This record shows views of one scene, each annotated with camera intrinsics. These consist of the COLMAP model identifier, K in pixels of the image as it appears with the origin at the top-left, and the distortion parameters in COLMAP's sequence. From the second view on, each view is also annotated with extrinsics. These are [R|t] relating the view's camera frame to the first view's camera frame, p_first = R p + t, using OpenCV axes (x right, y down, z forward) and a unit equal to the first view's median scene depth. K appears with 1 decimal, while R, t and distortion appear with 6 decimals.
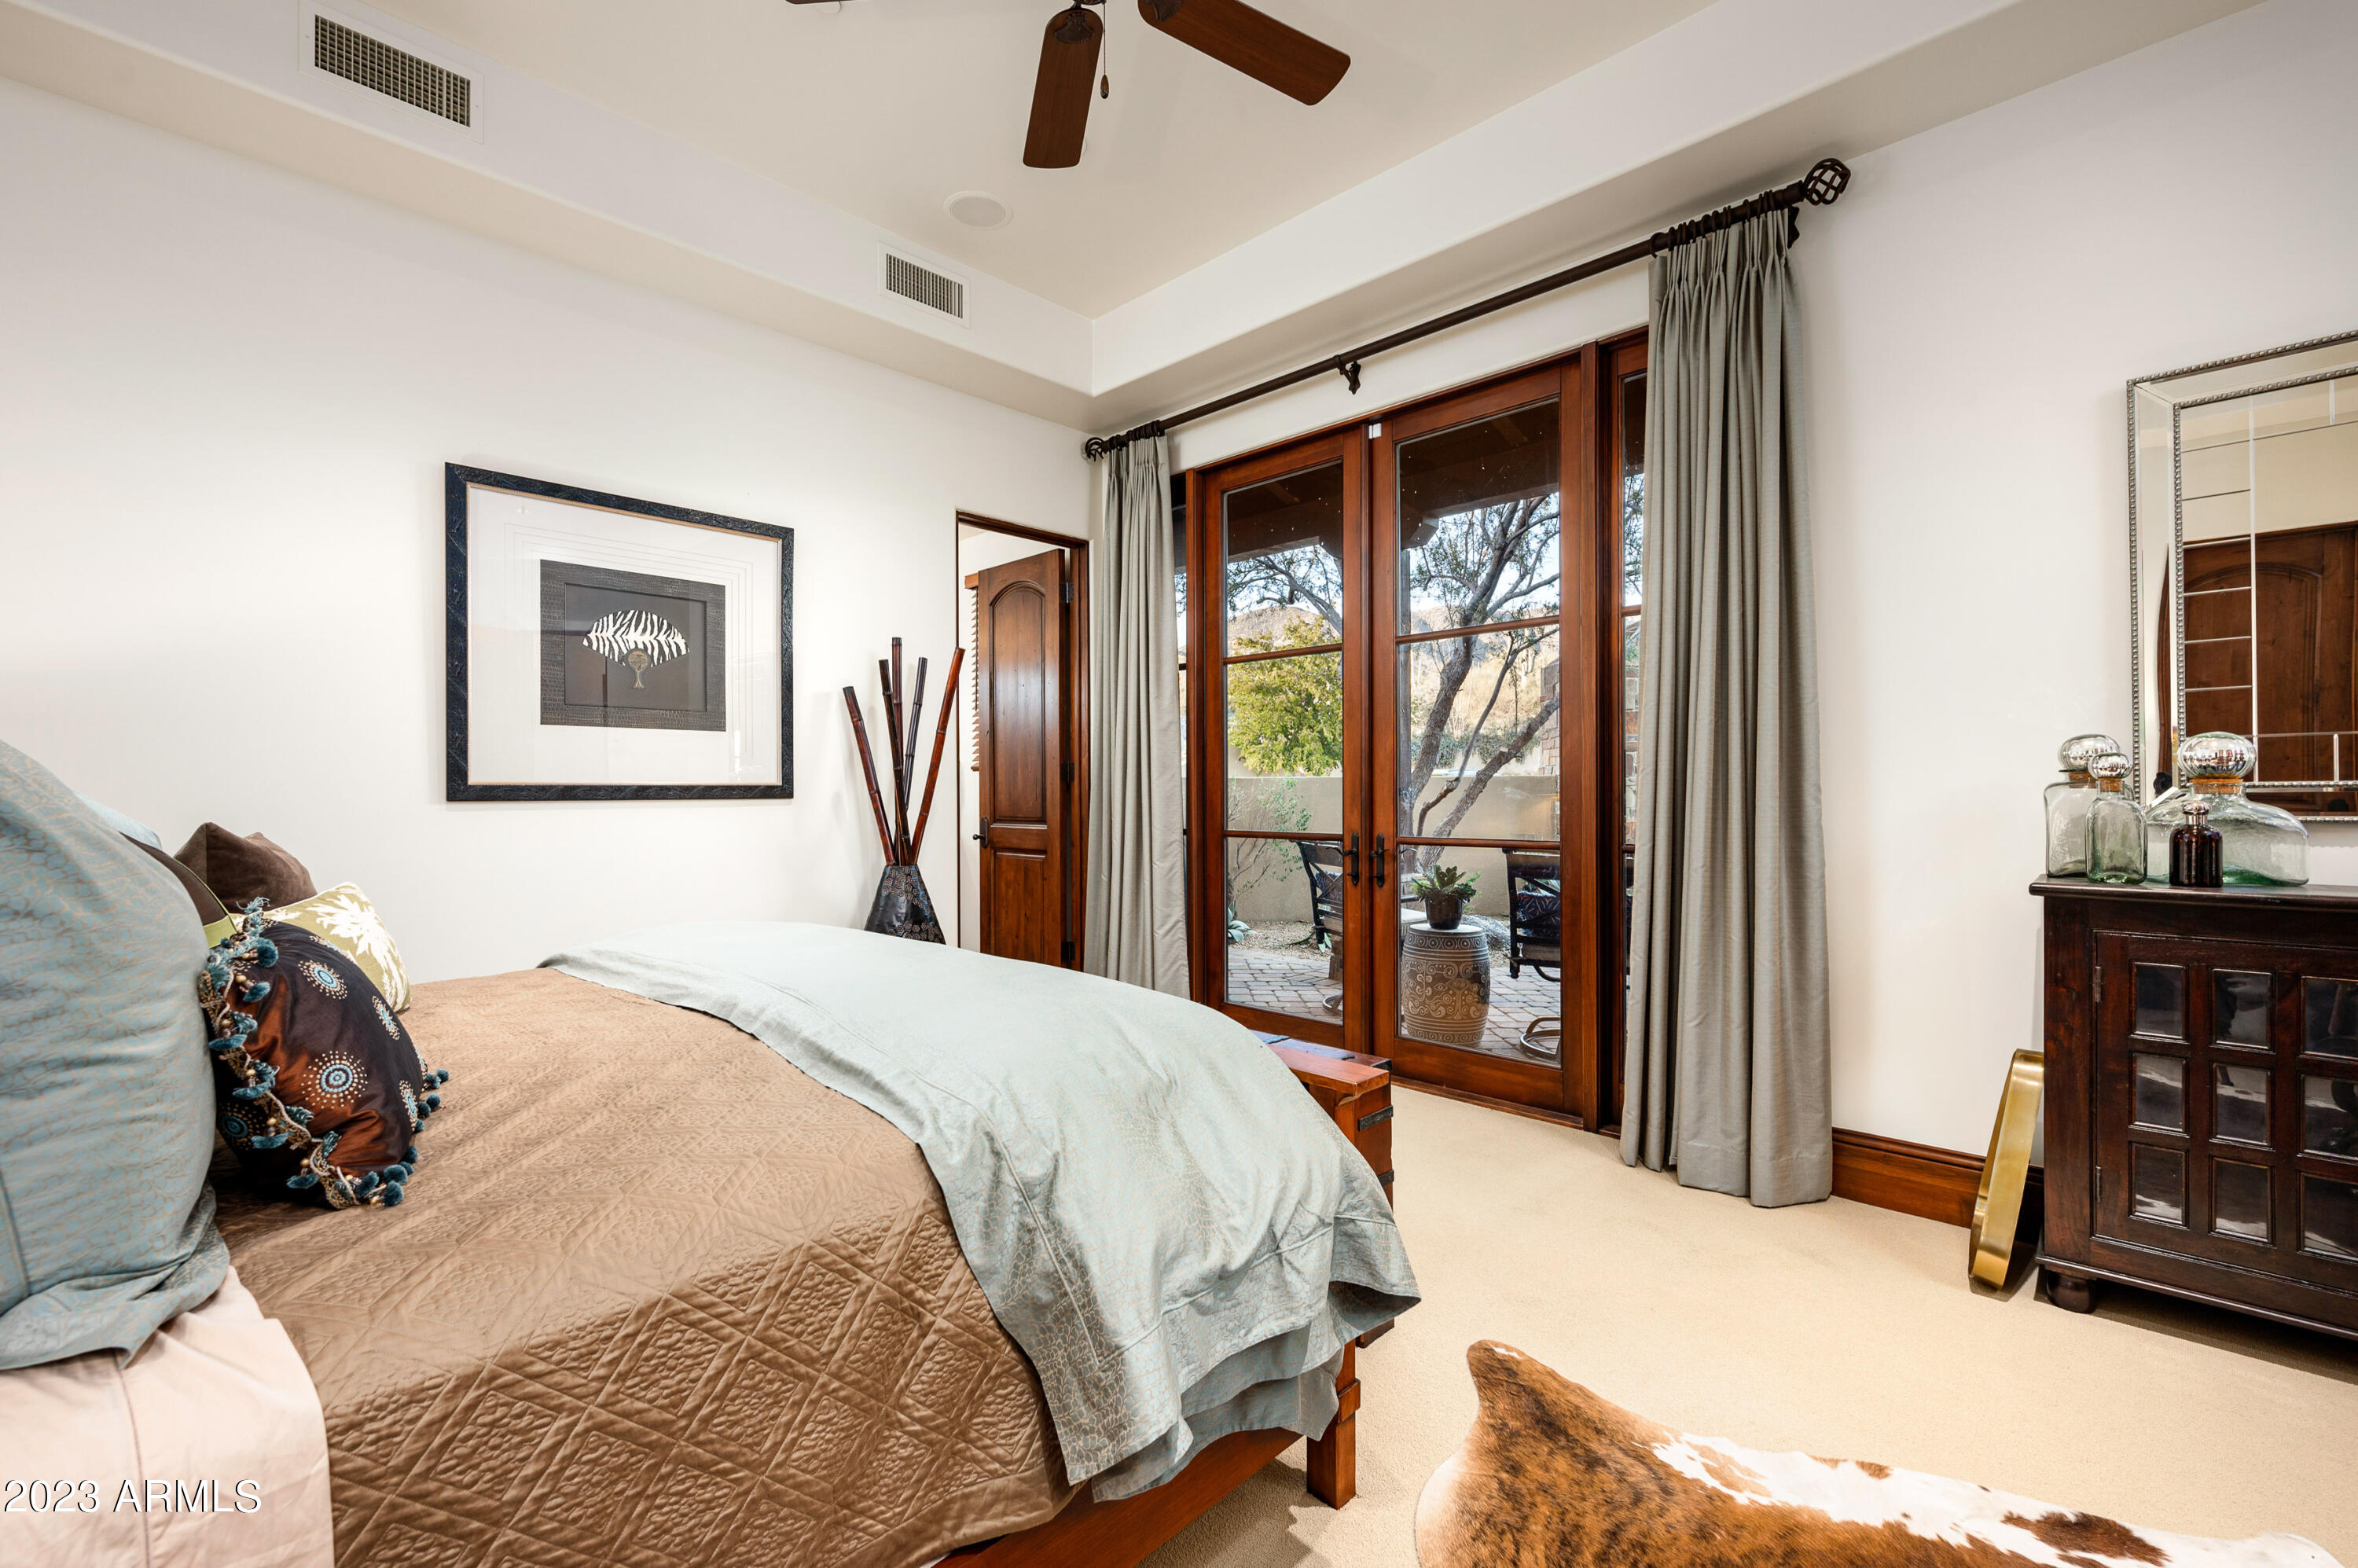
lens RADIAL K [[994.3, 0, 1176.2], [0, 994.3, 794.3], [0, 0, 1]] dist [-0.004440, -0.000709]
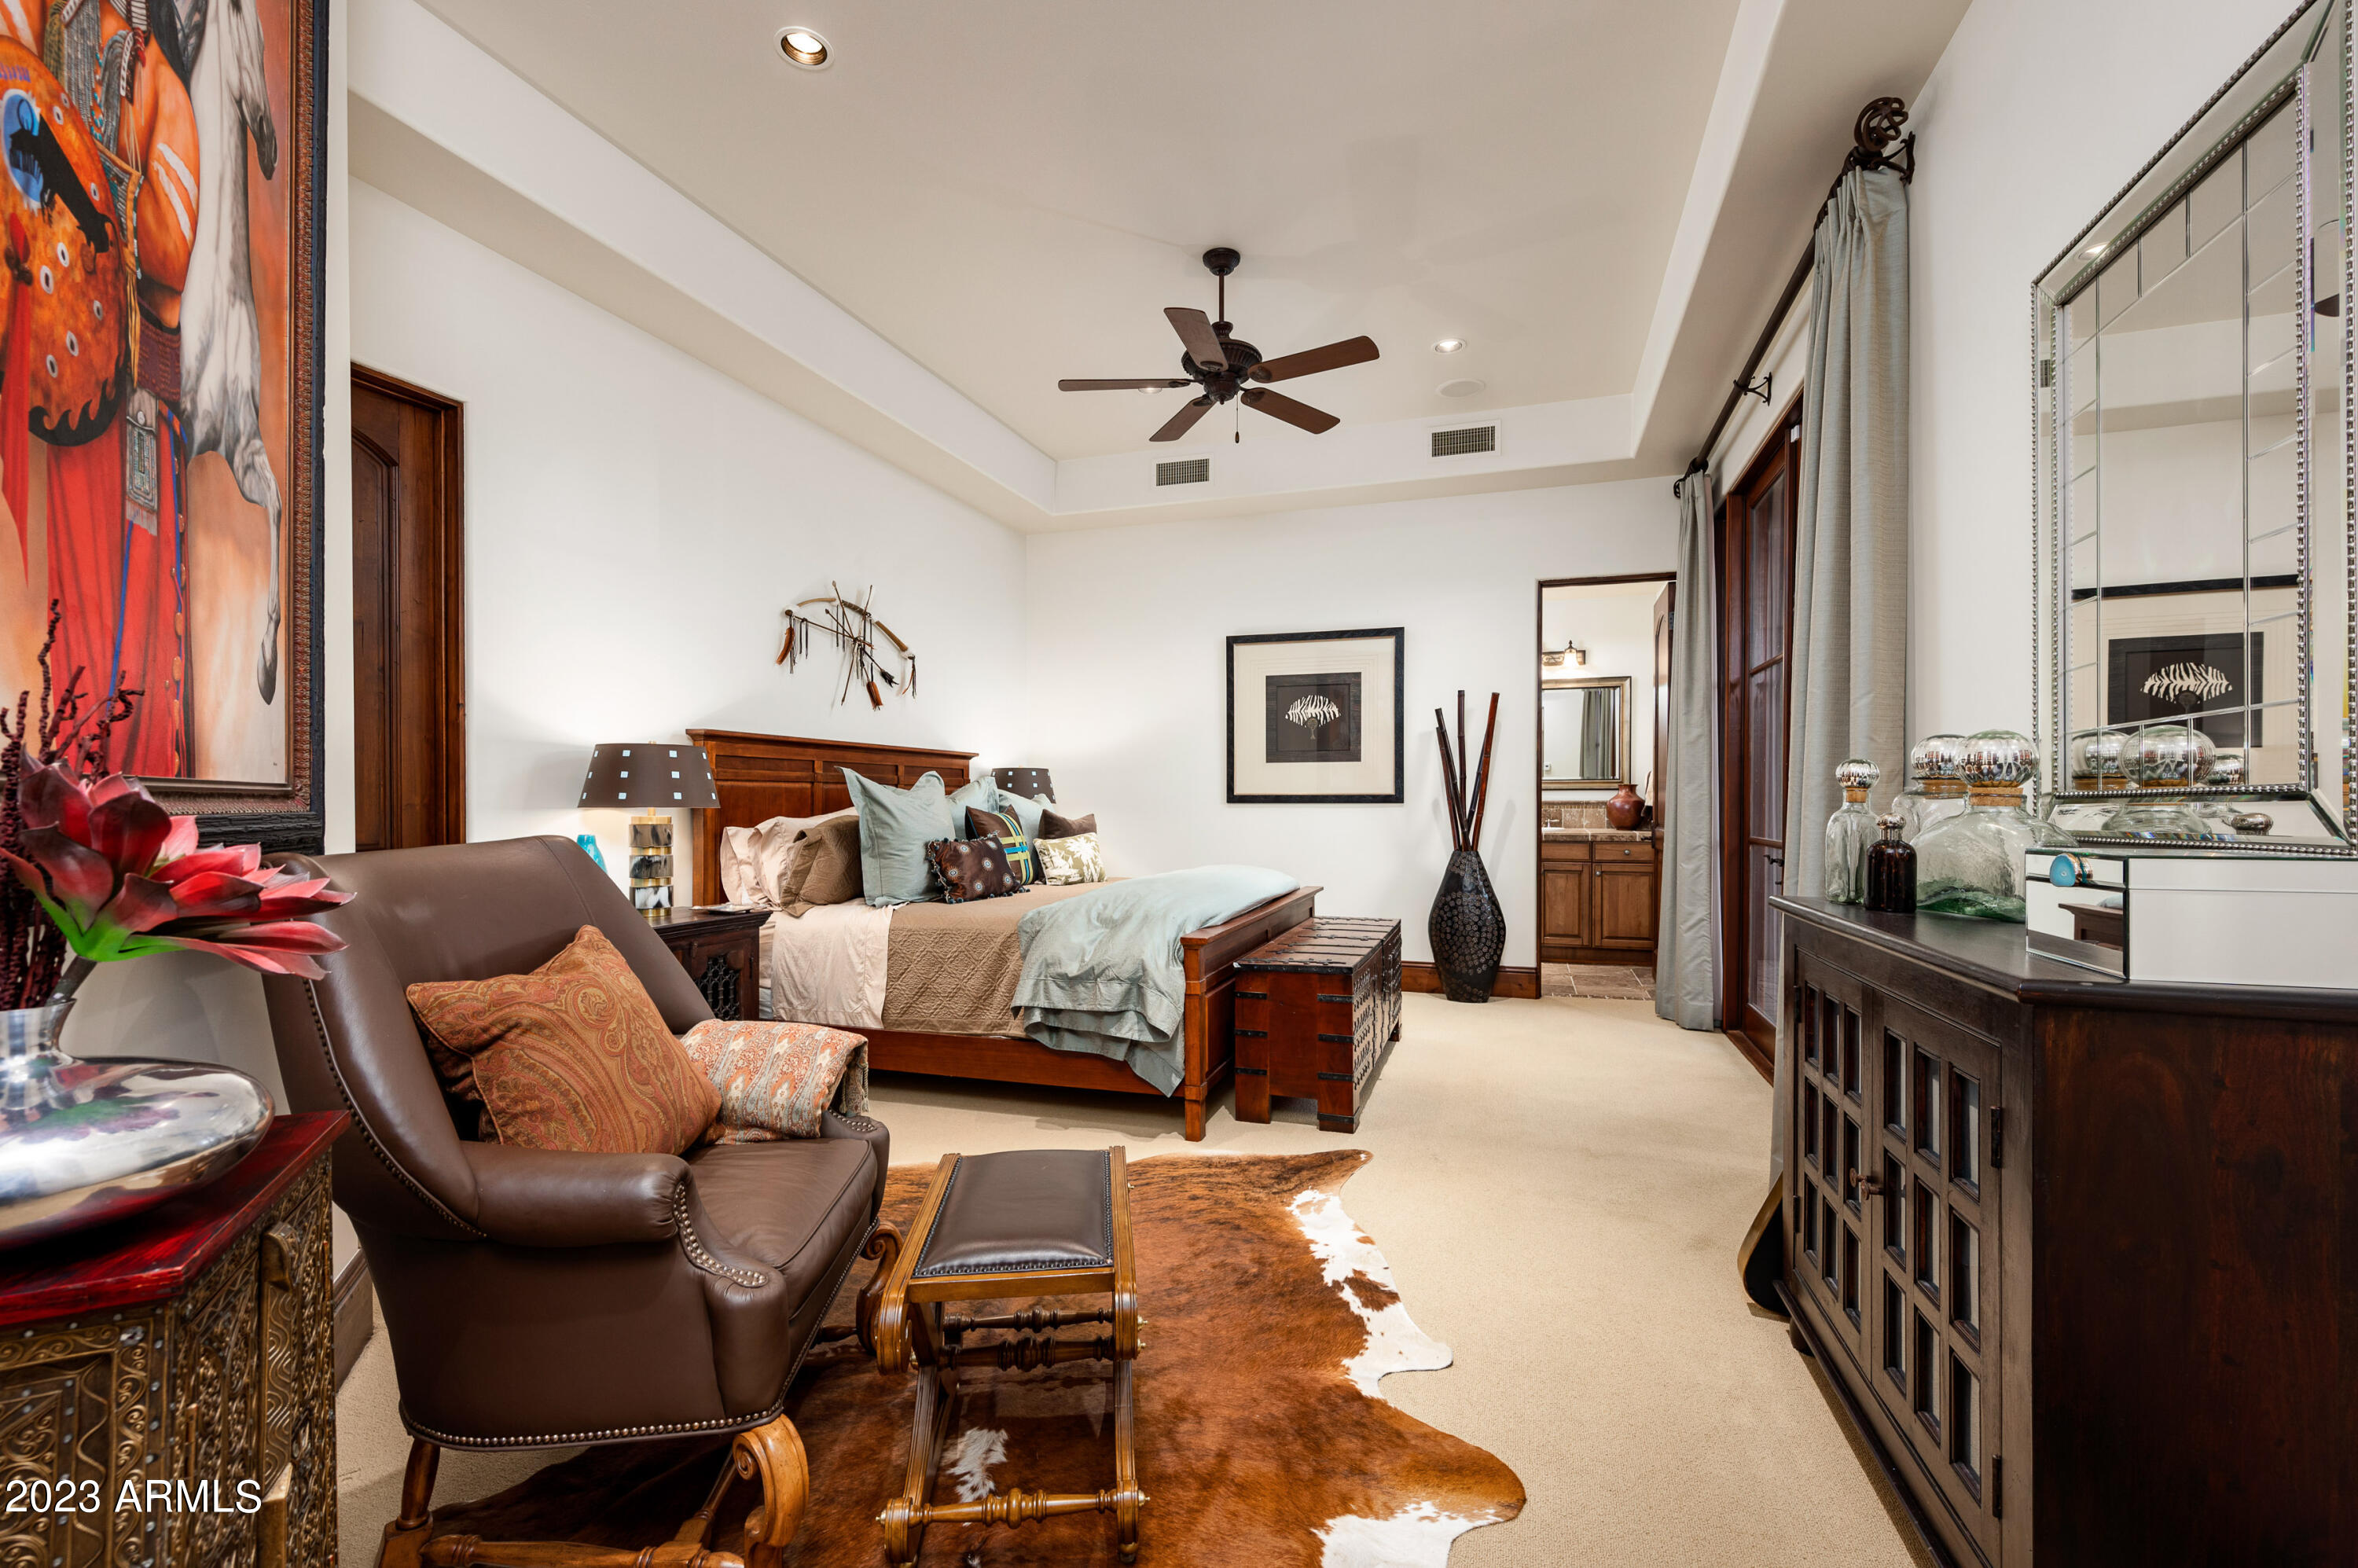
lens RADIAL K [[994.3, 0, 1199.6], [0, 994.3, 795.0], [0, 0, 1]] dist [-0.004440, -0.000709]
pose [[0.450947, -0.001316, -0.892550, 0.971647], [-0.004662, 0.999982, -0.003830, -0.001235], [0.892538, 0.005888, 0.450933, 0.034292]]
